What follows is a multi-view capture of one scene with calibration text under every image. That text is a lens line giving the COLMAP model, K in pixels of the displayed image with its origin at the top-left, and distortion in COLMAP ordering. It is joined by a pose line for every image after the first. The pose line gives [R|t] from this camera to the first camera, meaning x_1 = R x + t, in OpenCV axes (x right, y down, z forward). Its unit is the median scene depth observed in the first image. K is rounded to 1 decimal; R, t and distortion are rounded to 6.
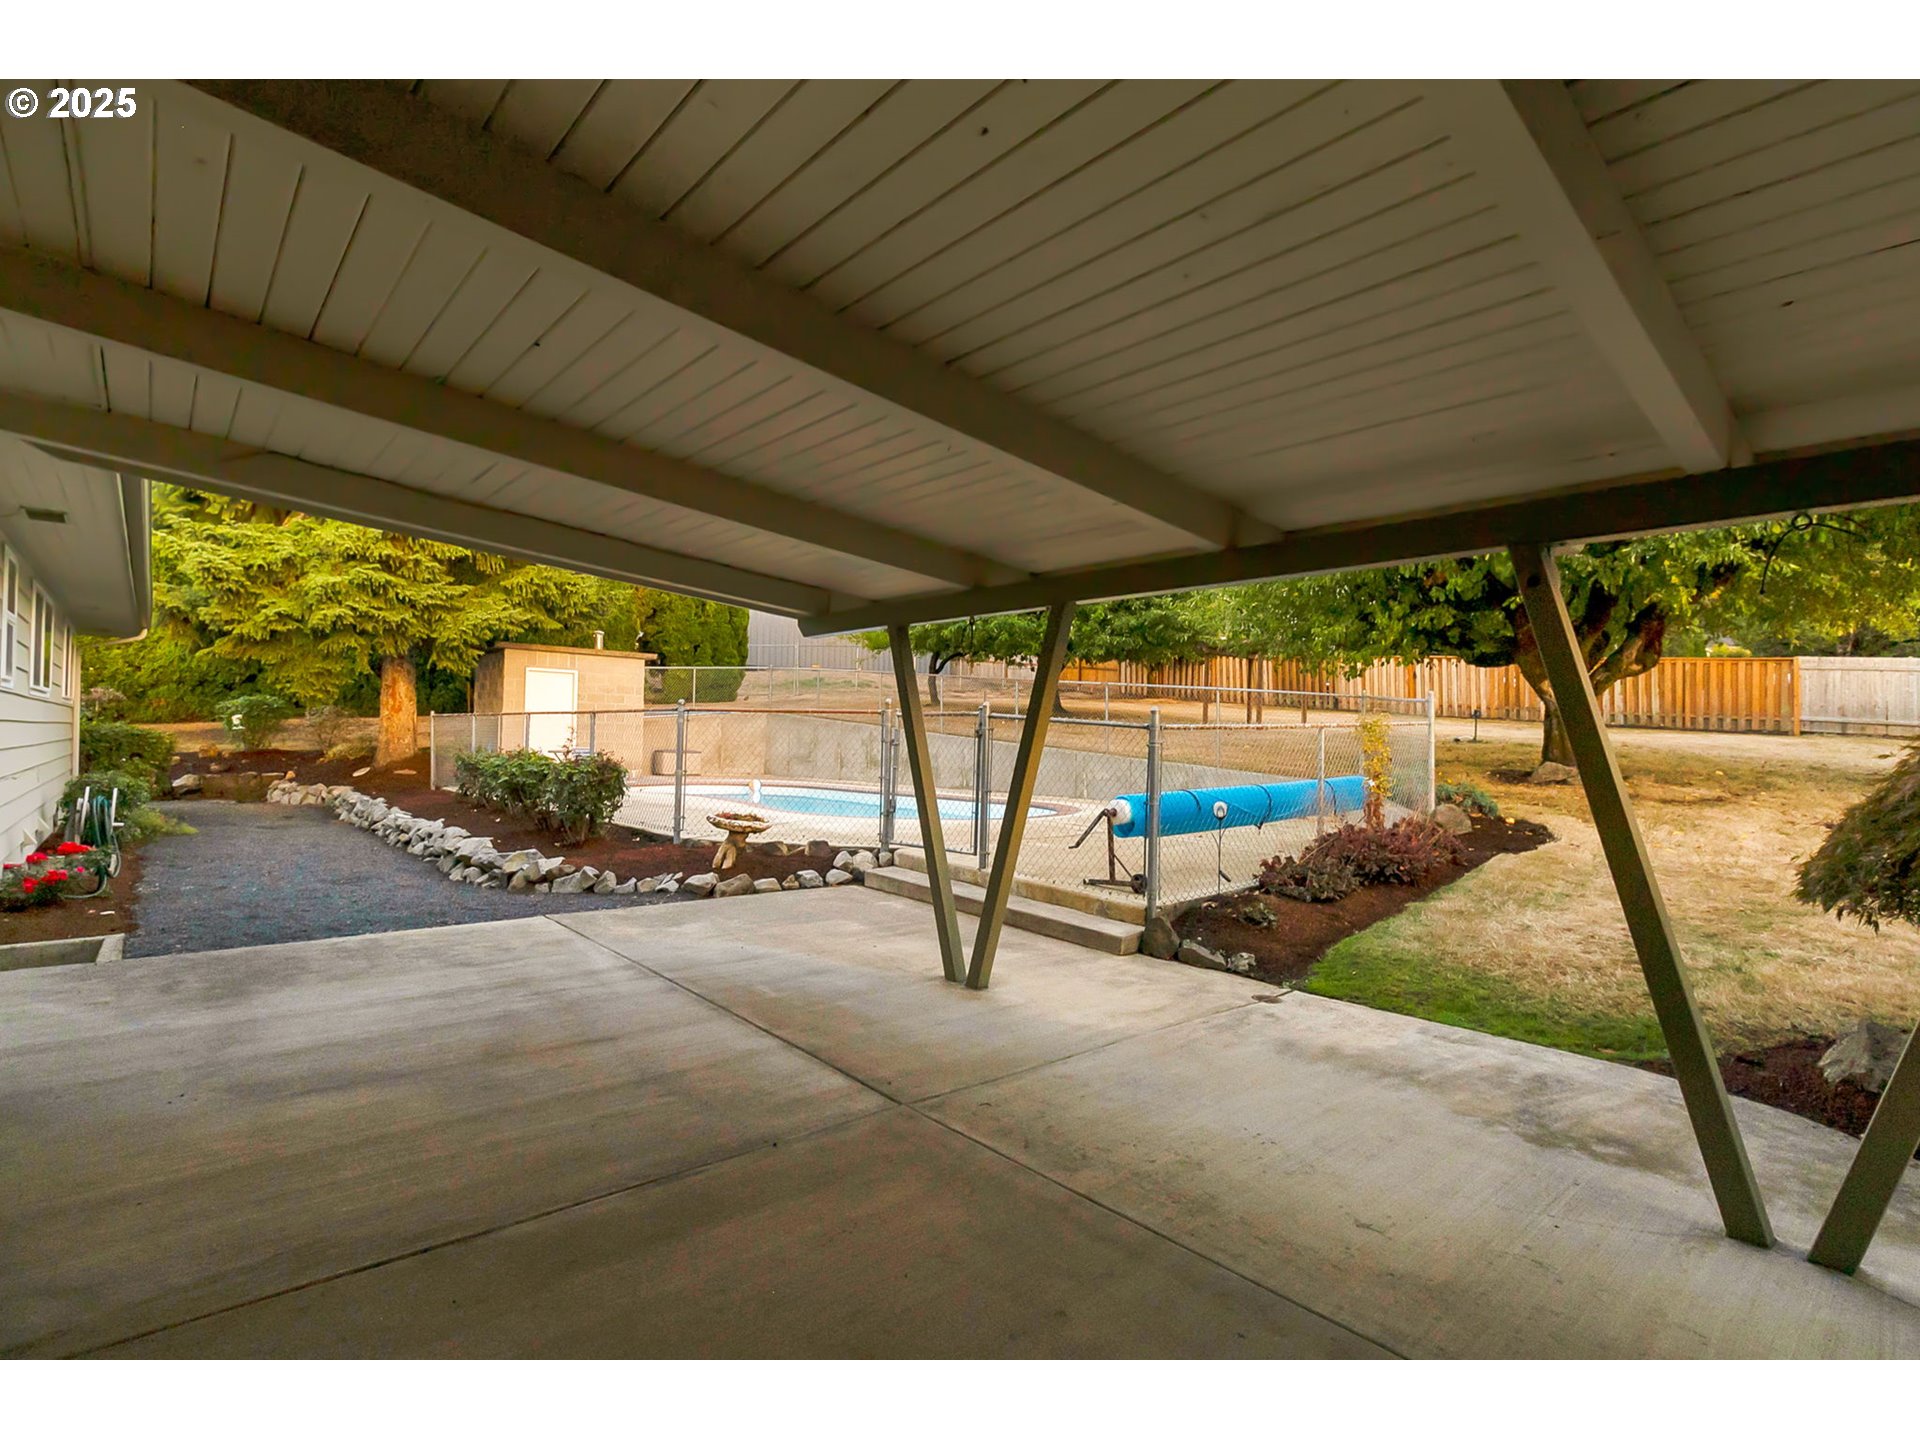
lens RADIAL K [[896.5, 0, 955.2], [0, 896.5, 726.2], [0, 0, 1]] dist [0.002107, 0.000768]
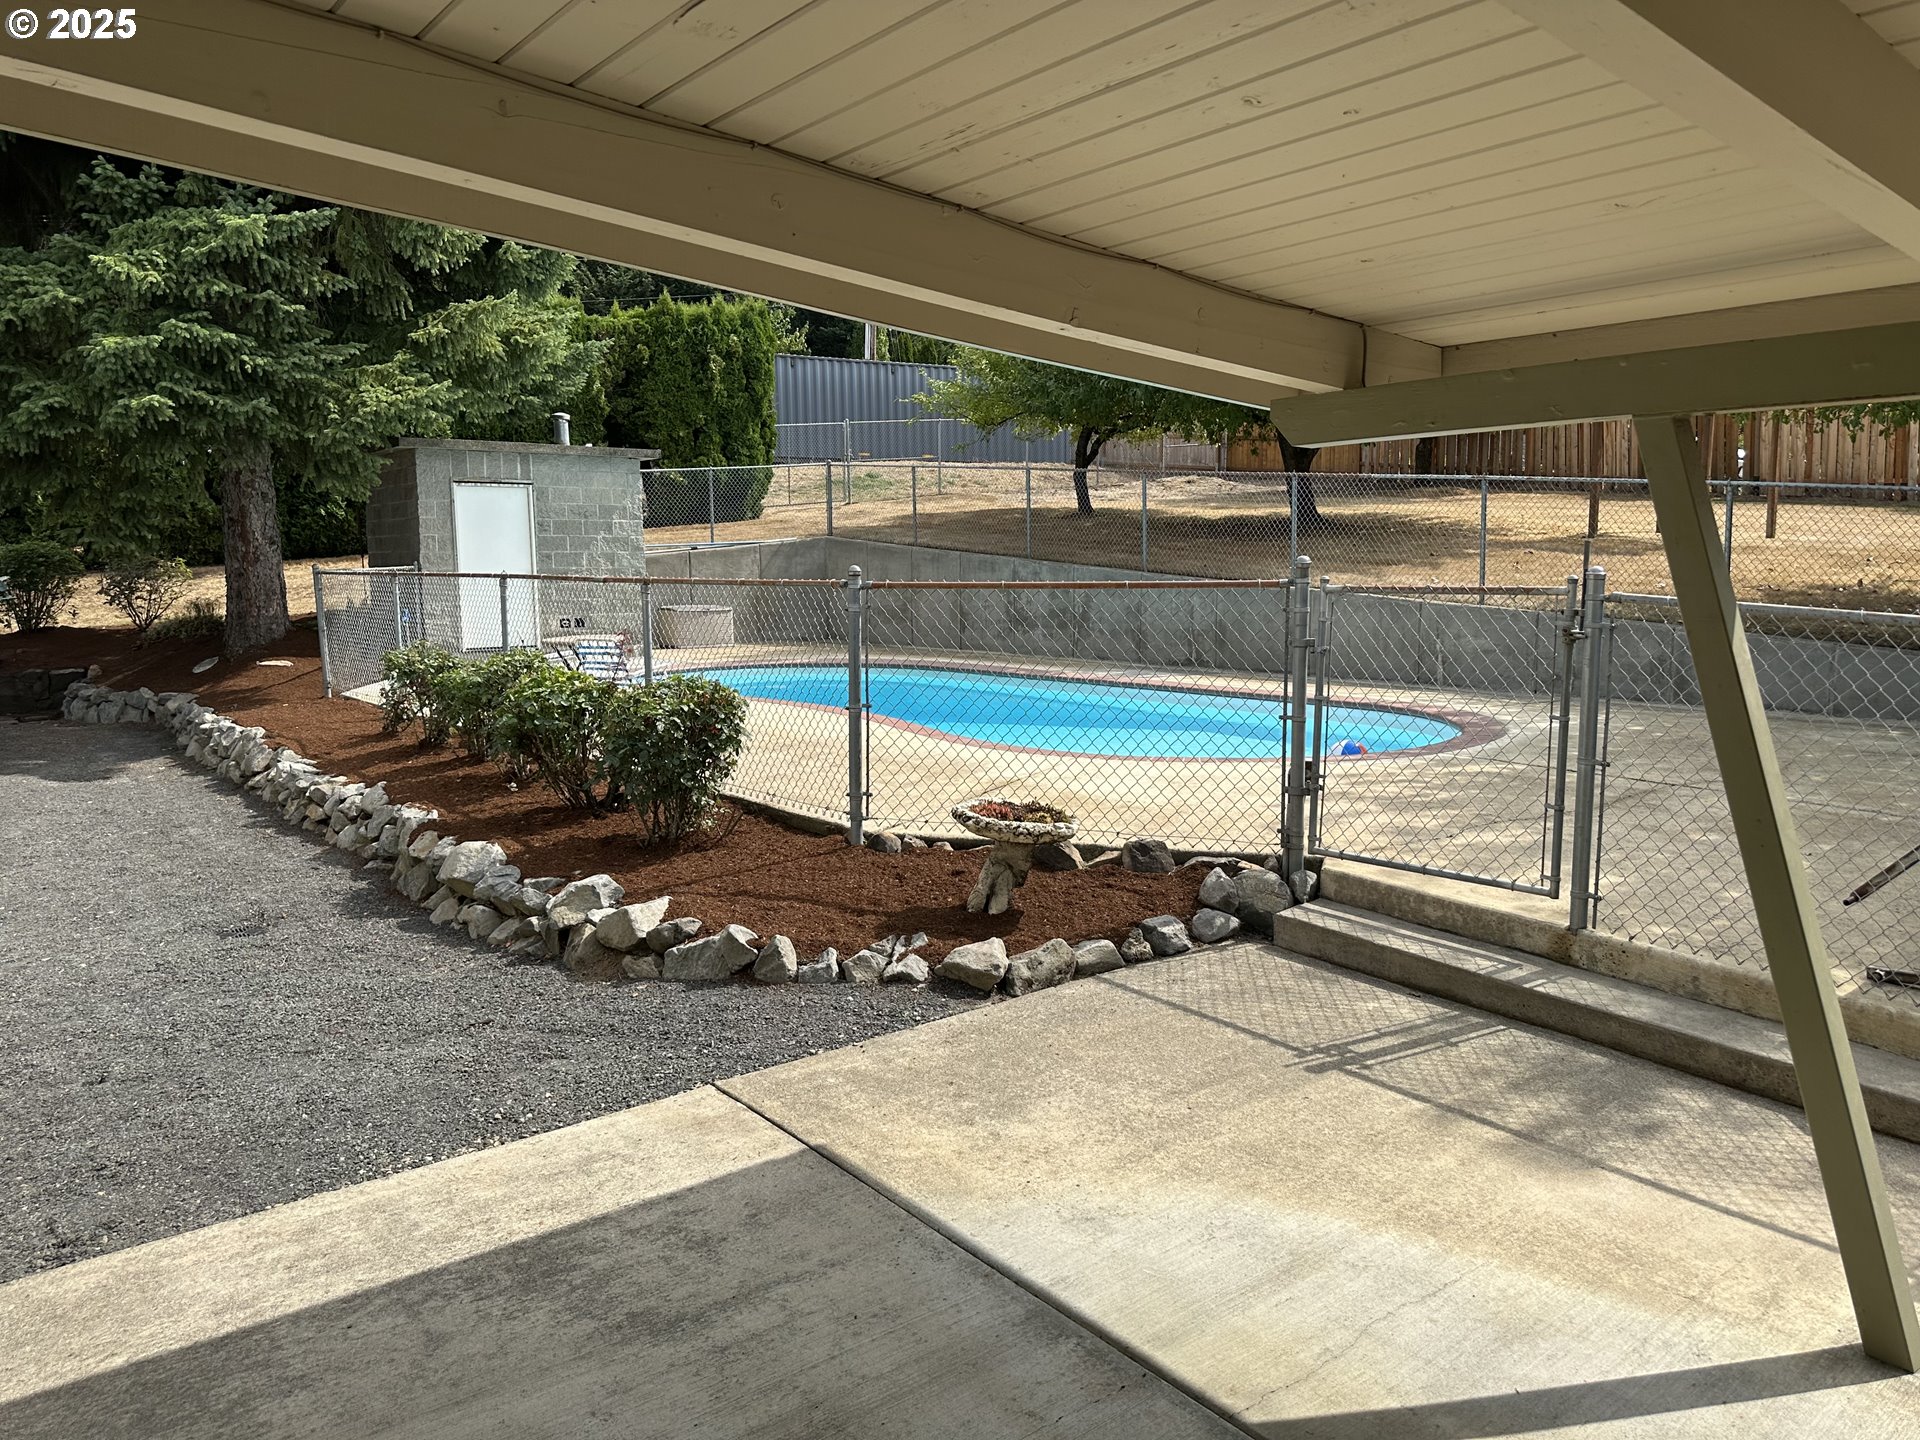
lens RADIAL K [[1337.2, 0, 965.9], [0, 1337.2, 714.7], [0, 0, 1]] dist [-0.001297, -0.010723]
pose [[0.998357, -0.023399, -0.052302, -0.206502], [0.030174, 0.990687, 0.132770, -0.042548], [0.048708, -0.134130, 0.989766, 0.256628]]
